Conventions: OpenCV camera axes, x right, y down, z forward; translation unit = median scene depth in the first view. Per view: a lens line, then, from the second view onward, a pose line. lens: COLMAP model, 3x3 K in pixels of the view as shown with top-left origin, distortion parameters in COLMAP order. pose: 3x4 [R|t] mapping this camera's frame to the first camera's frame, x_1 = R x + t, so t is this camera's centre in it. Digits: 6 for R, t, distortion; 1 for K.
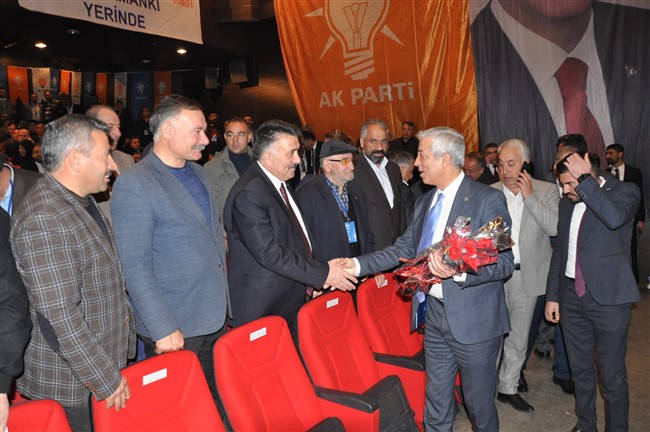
lens RADIAL K [[504.5, 0, 310.2], [0, 504.5, 216.0], [0, 0, 1]] dist [-0.025050, 0.006113]
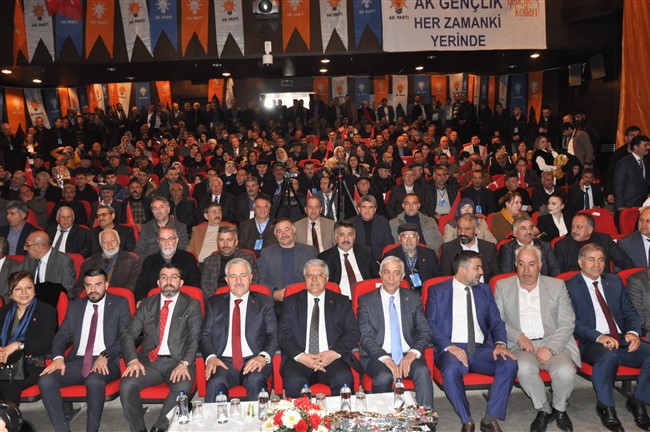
lens RADIAL K [[517.6, 0, 322.6], [0, 517.6, 219.5], [0, 0, 1]] dist [-0.135029, 0.135361]
pose [[0.640664, 0.102859, -0.760900, 0.330700], [-0.066267, 0.994696, 0.078668, -0.043935], [0.764956, 0.000023, 0.644082, -0.023867]]
